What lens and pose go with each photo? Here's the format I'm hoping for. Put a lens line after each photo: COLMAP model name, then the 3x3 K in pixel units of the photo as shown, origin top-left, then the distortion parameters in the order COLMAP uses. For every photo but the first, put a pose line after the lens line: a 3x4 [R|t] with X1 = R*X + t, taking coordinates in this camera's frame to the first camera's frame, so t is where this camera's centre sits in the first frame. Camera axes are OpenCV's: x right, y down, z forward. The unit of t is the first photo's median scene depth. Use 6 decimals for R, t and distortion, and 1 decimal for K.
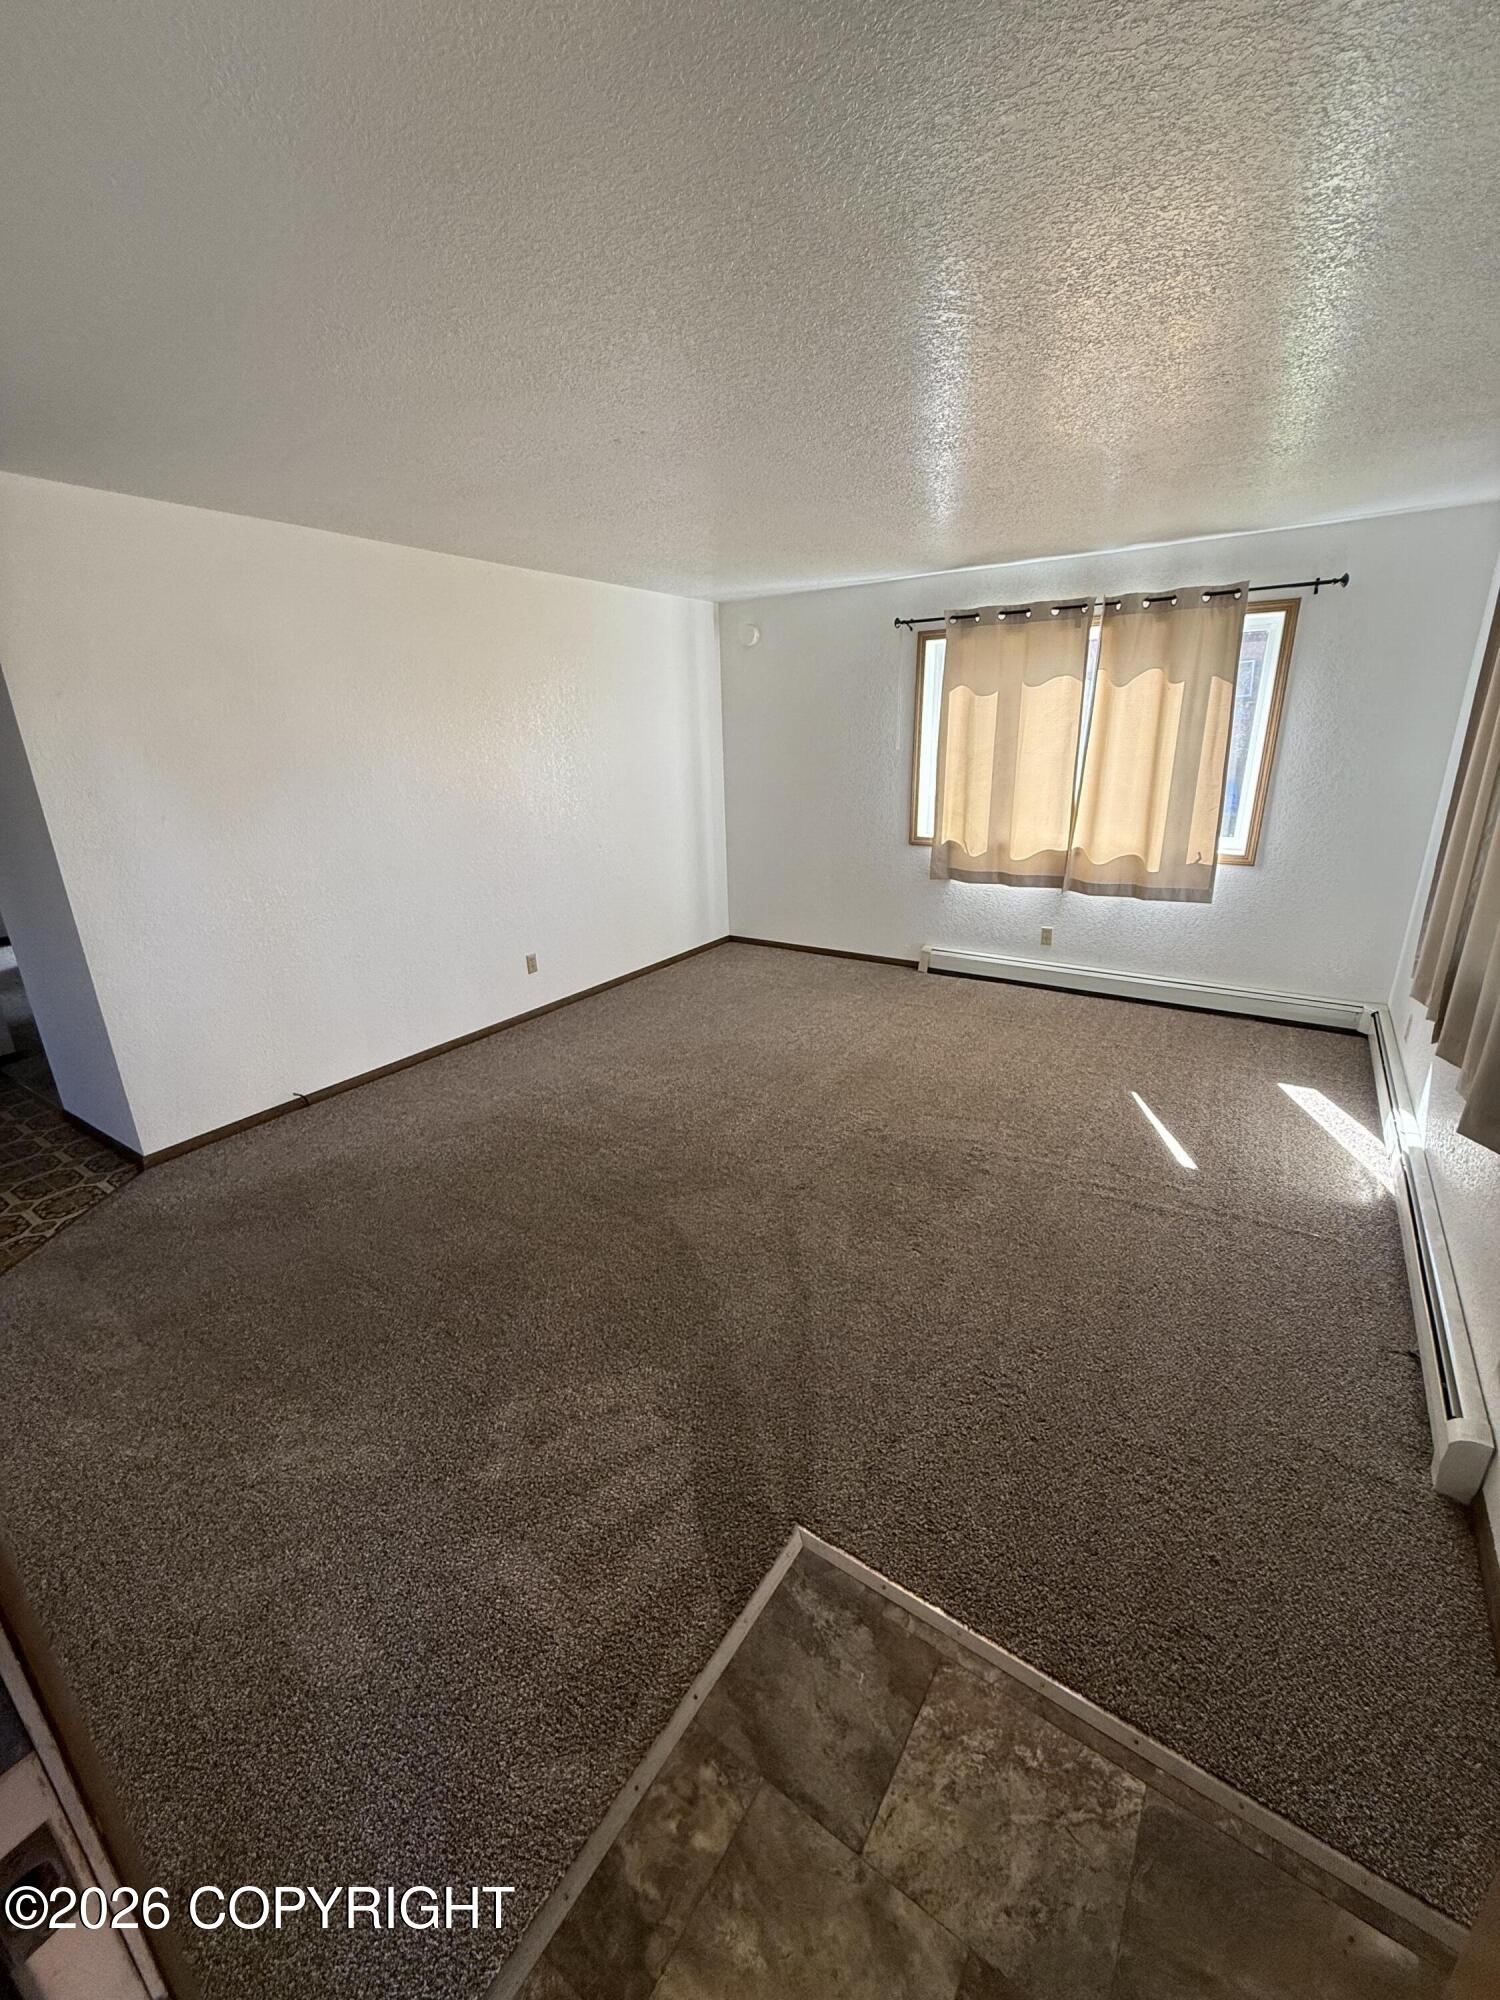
lens RADIAL K [[803.7, 0, 753.8], [0, 803.7, 1000.1], [0, 0, 1]] dist [0.000477, -0.000283]
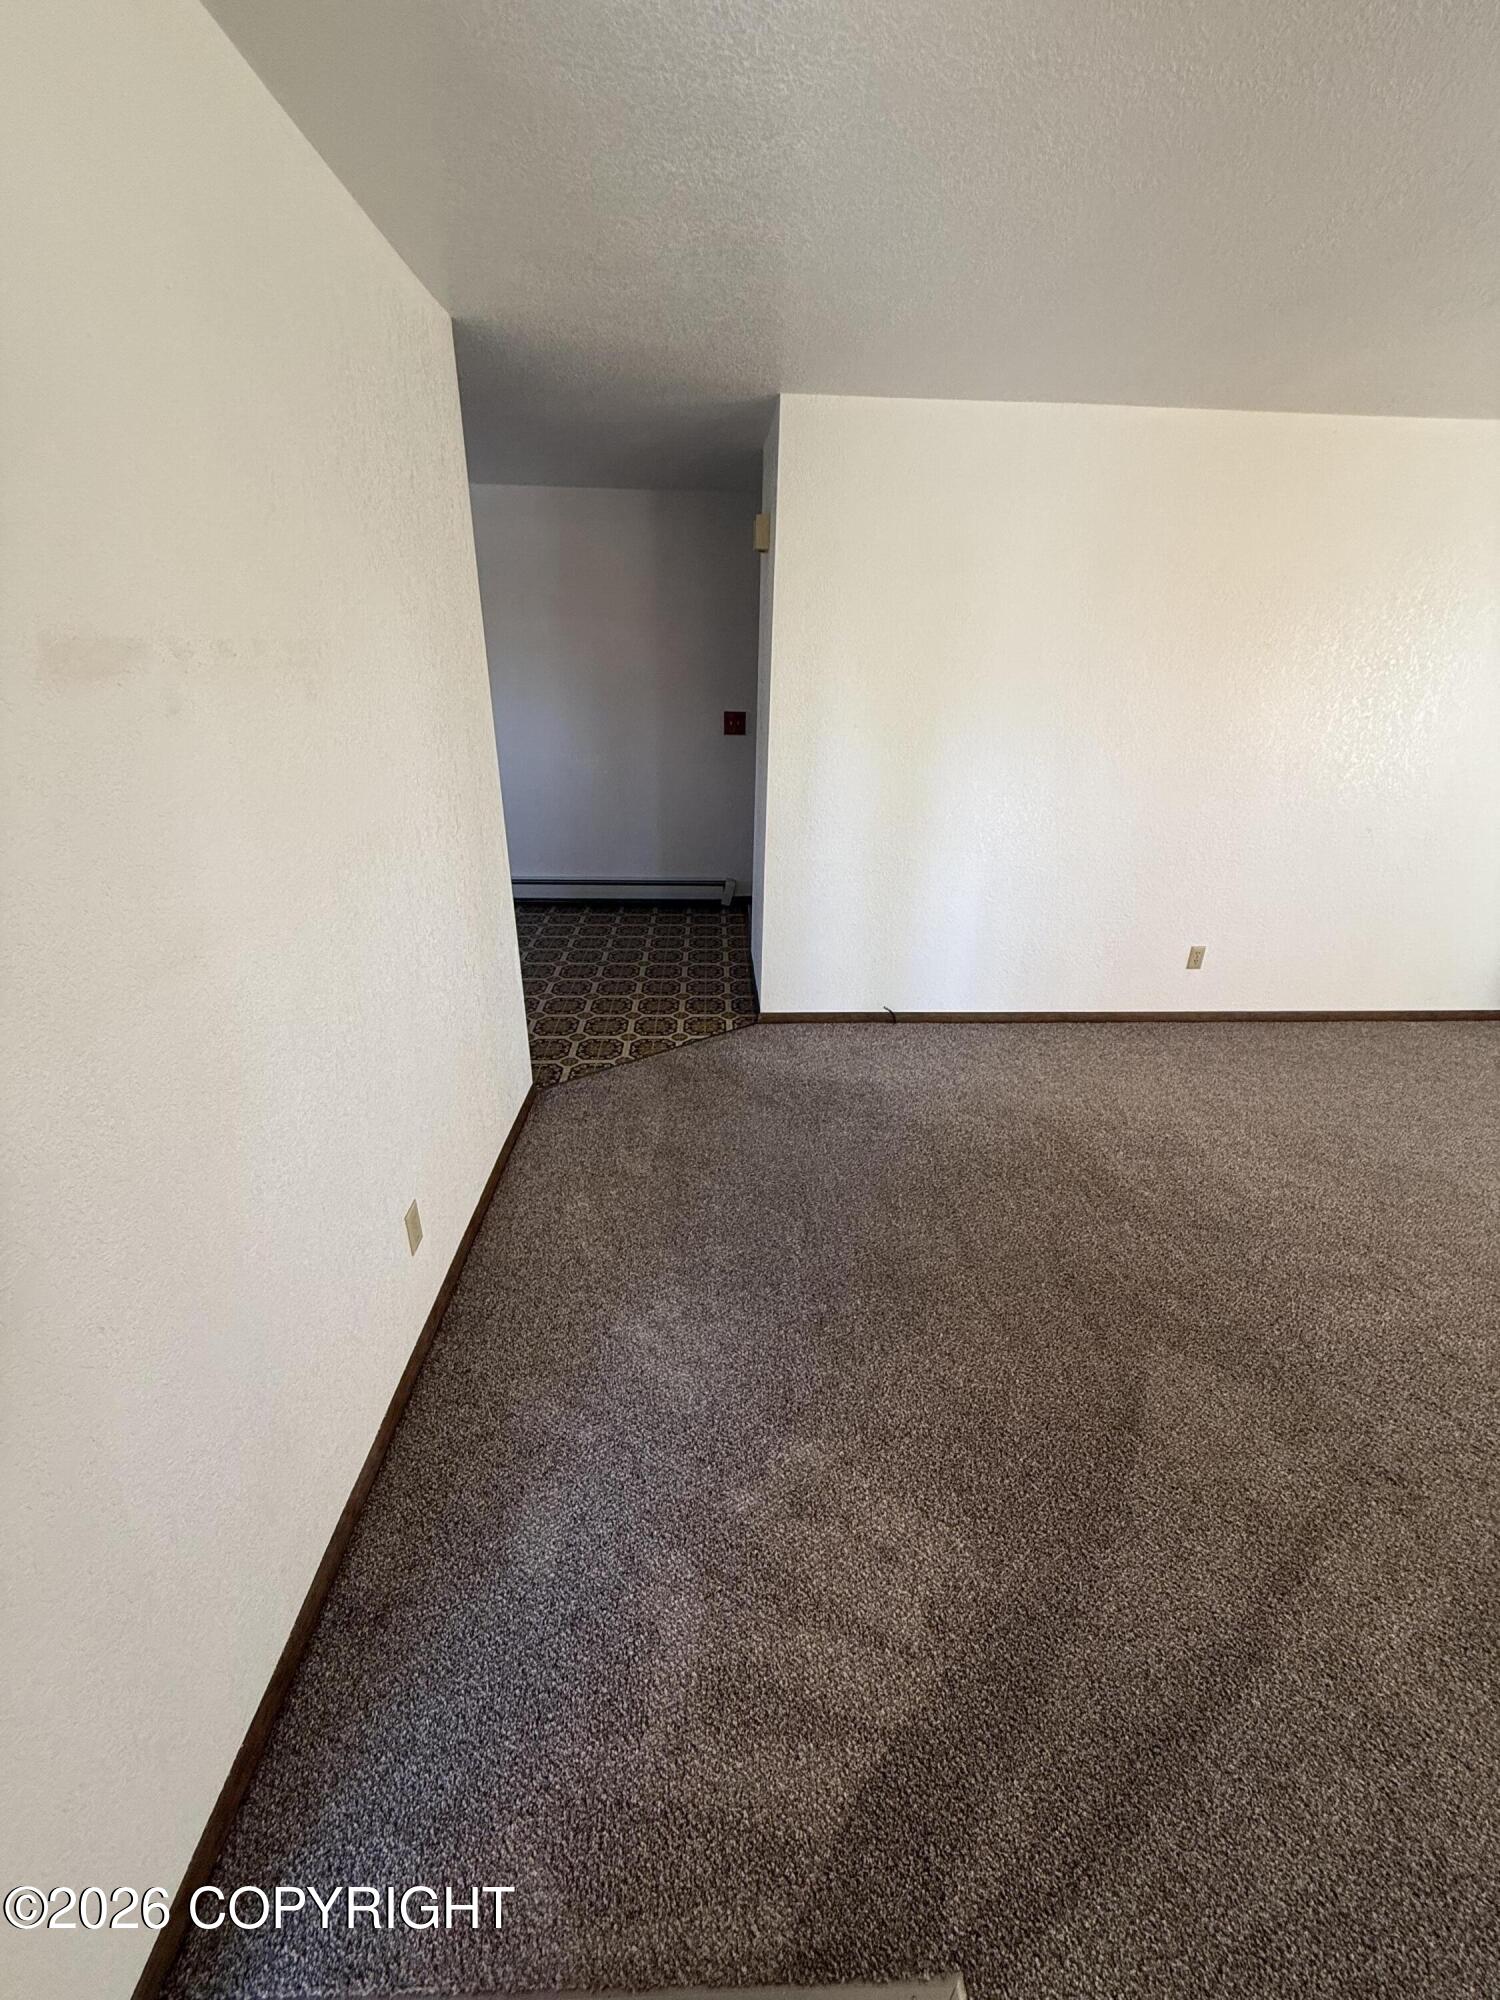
lens RADIAL K [[803.7, 0, 748.3], [0, 803.7, 994.7], [0, 0, 1]] dist [0.000477, -0.000283]
pose [[0.591091, 0.349249, -0.727074, 0.086891], [-0.290841, 0.933047, 0.211743, -0.083429], [0.752345, 0.086304, 0.653091, 0.245975]]
